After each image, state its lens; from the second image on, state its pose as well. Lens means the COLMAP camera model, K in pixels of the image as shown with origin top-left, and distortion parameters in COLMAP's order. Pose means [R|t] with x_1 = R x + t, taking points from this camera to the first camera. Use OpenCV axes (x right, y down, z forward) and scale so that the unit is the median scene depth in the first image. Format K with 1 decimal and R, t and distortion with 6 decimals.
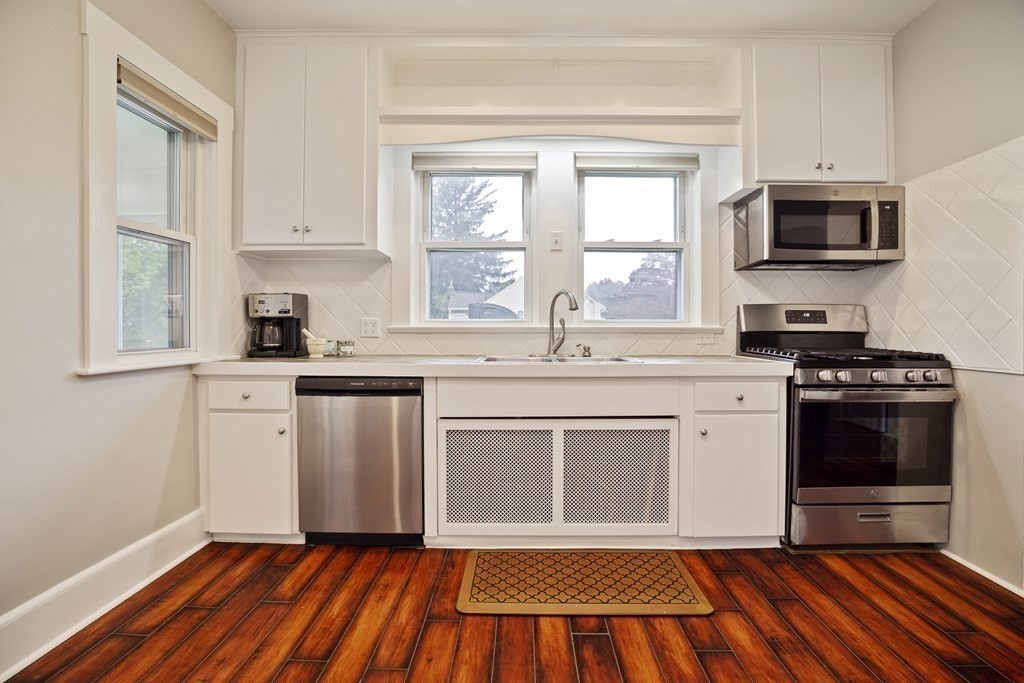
lens RADIAL K [[470.5, 0, 516.8], [0, 470.5, 331.3], [0, 0, 1]] dist [-0.039338, 0.009284]
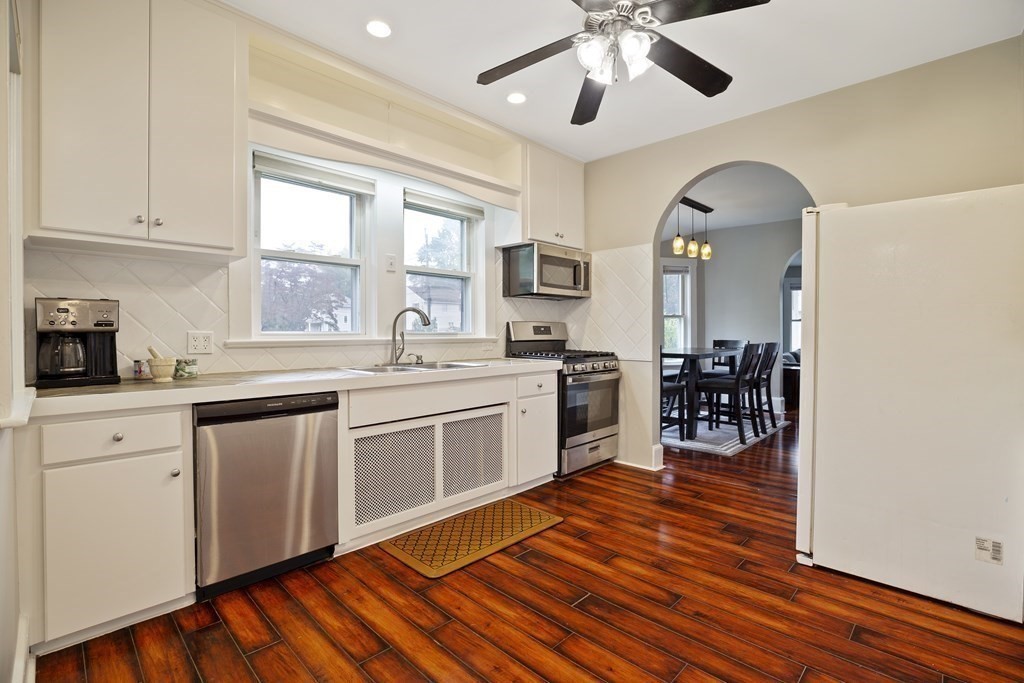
lens RADIAL K [[470.5, 0, 515.2], [0, 470.5, 336.8], [0, 0, 1]] dist [-0.039338, 0.009284]
pose [[0.686259, -0.009660, 0.727293, -0.676592], [0.005169, 0.999951, 0.008404, -0.028444], [-0.727339, -0.002008, 0.686276, 0.009579]]
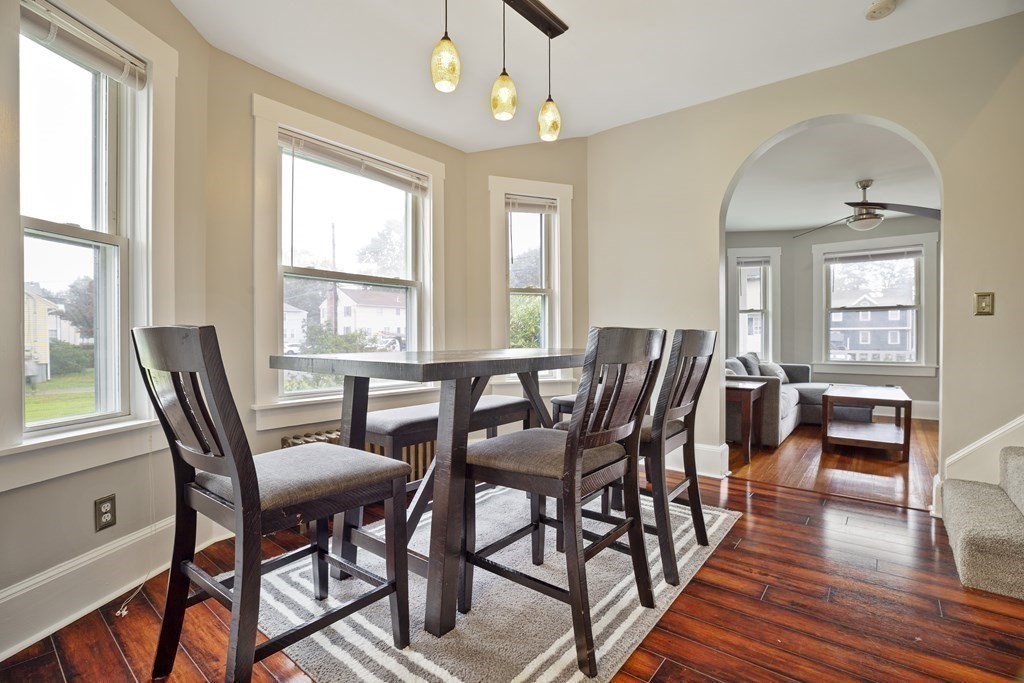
lens RADIAL K [[470.5, 0, 514.2], [0, 470.5, 341.4], [0, 0, 1]] dist [-0.039338, 0.009284]
pose [[0.614937, -0.005551, 0.788557, 1.012775], [0.003099, 0.999985, 0.004623, 0.044150], [-0.788570, -0.000399, 0.614944, 0.404382]]
